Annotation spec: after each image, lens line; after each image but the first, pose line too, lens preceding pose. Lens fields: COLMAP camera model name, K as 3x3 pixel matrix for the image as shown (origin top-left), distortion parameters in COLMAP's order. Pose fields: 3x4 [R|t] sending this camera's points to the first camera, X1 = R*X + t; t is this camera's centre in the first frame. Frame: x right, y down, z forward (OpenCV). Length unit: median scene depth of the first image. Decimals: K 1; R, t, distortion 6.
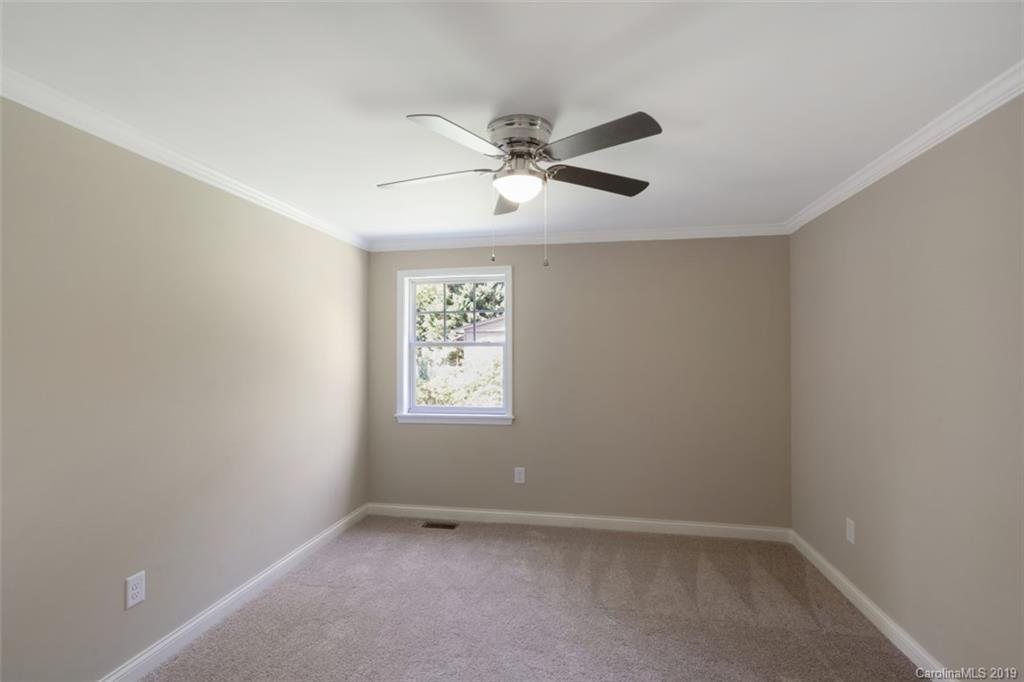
lens RADIAL K [[476.6, 0, 494.0], [0, 476.6, 350.7], [0, 0, 1]] dist [0.001355, 0.003251]
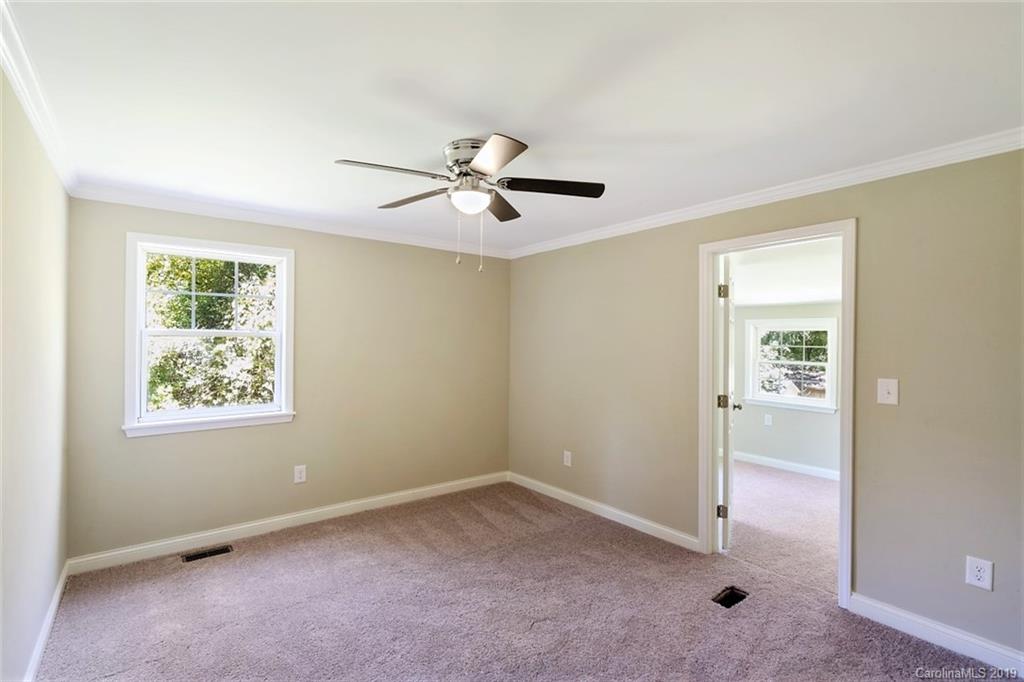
lens RADIAL K [[476.6, 0, 495.4], [0, 476.6, 350.4], [0, 0, 1]] dist [0.001355, 0.003251]
pose [[0.675163, -0.007571, 0.737630, -0.436310], [-0.009288, 0.999781, 0.018763, -0.004487], [-0.737610, -0.019520, 0.674945, 0.095900]]
